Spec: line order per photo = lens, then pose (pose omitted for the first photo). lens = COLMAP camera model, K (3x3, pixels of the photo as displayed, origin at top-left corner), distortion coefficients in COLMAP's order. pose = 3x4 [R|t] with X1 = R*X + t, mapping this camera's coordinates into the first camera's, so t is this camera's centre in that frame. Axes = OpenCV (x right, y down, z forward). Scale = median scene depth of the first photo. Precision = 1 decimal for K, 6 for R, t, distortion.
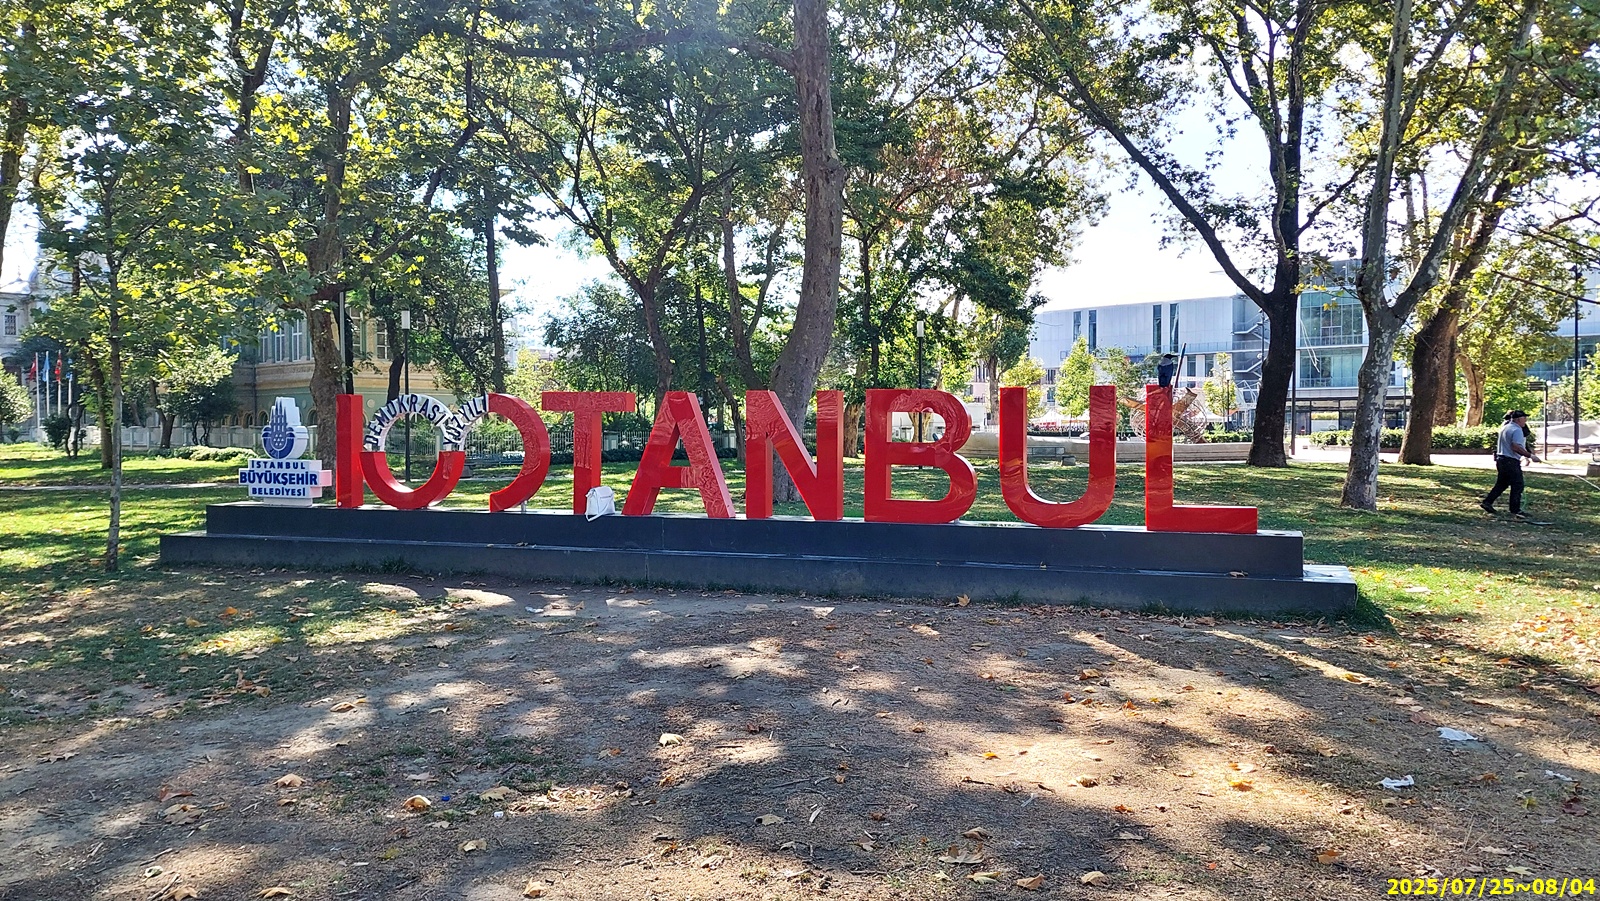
lens RADIAL K [[1241.0, 0, 802.8], [0, 1241.0, 504.5], [0, 0, 1]] dist [0.083439, -0.125147]
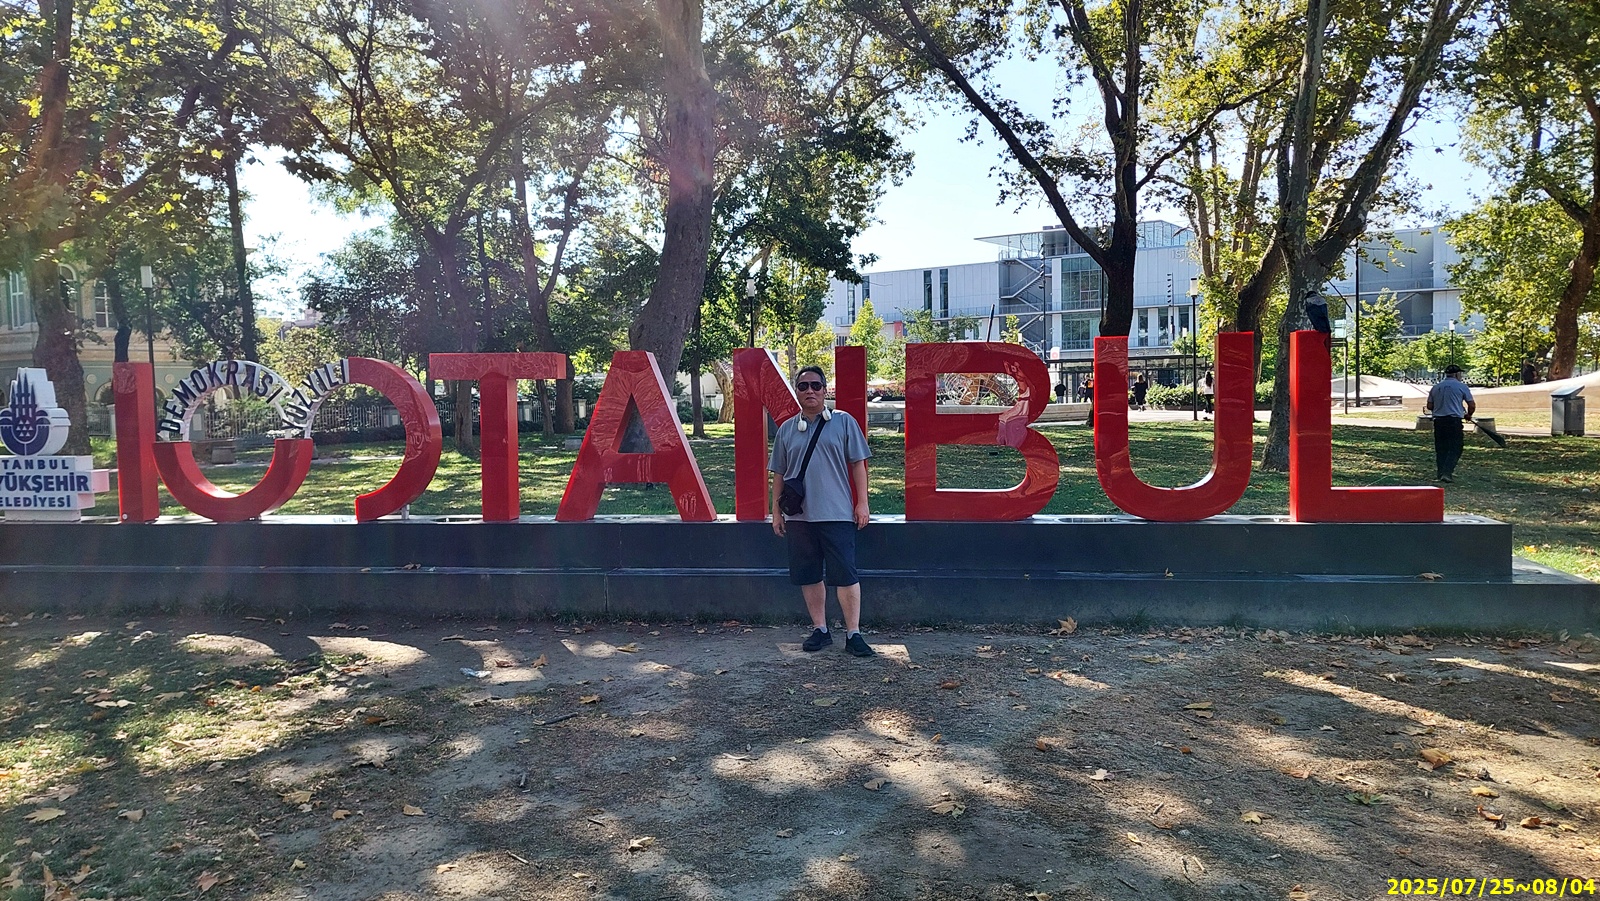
lens RADIAL K [[1241.0, 0, 802.8], [0, 1241.0, 504.5], [0, 0, 1]] dist [0.083439, -0.125147]
pose [[0.981955, -0.035325, 0.185787, -0.049087], [0.030515, 0.999123, 0.028684, -0.006352], [-0.186637, -0.022497, 0.982171, 0.090014]]
